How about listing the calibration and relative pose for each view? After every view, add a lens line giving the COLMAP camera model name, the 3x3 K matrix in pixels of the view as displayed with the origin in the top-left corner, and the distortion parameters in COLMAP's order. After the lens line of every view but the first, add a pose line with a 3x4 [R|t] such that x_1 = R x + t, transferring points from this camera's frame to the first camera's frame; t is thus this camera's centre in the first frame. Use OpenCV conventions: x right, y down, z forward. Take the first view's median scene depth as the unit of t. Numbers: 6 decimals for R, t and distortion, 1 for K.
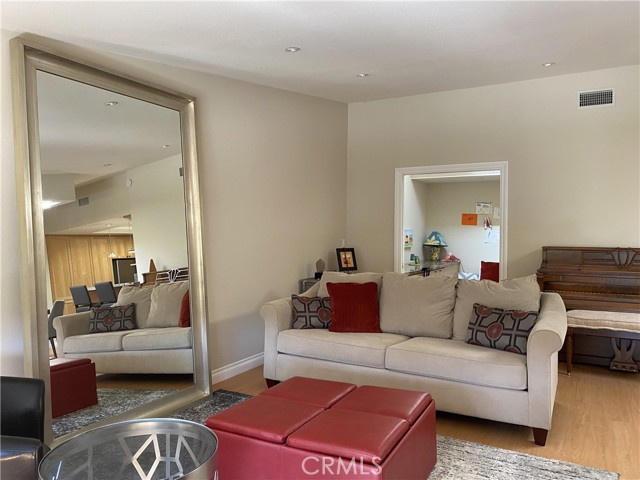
lens RADIAL K [[492.4, 0, 319.4], [0, 492.4, 237.8], [0, 0, 1]] dist [0.086138, -0.127952]
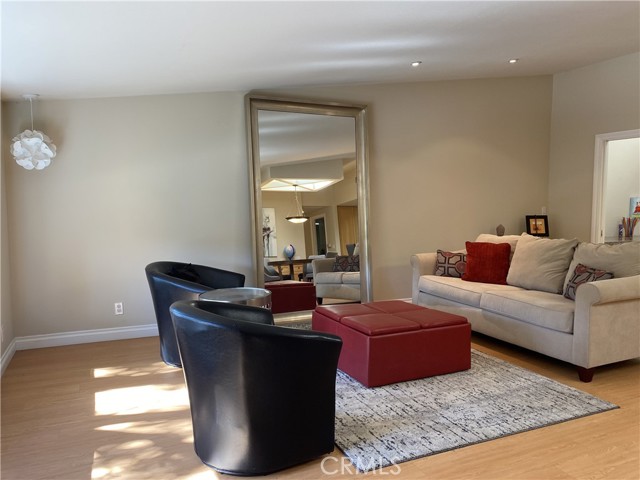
lens RADIAL K [[493.0, 0, 322.1], [0, 493.0, 239.1], [0, 0, 1]] dist [0.008101, 0.001782]
pose [[0.803764, 0.037449, -0.593768, 0.360482], [-0.001125, 0.998111, 0.061427, 0.007636], [0.594947, -0.048705, 0.802288, -0.158445]]
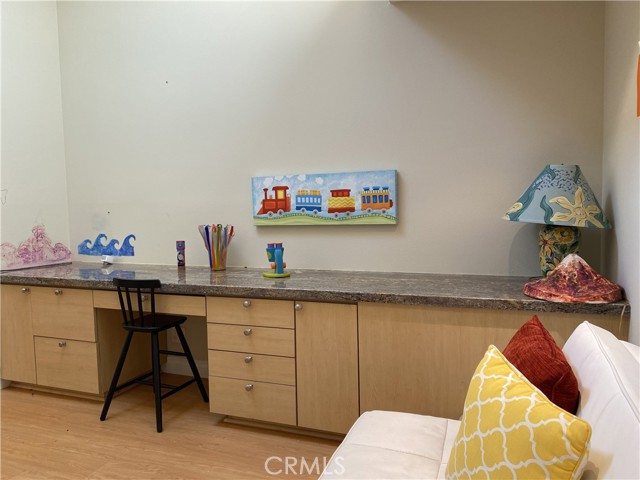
lens RADIAL K [[492.4, 0, 319.4], [0, 492.4, 237.8], [0, 0, 1]] dist [0.086138, -0.127952]
pose [[0.121308, 0.052370, -0.991232, 0.826930], [0.008599, 0.998514, 0.053807, 0.015560], [0.992578, -0.015051, 0.120678, 1.519549]]
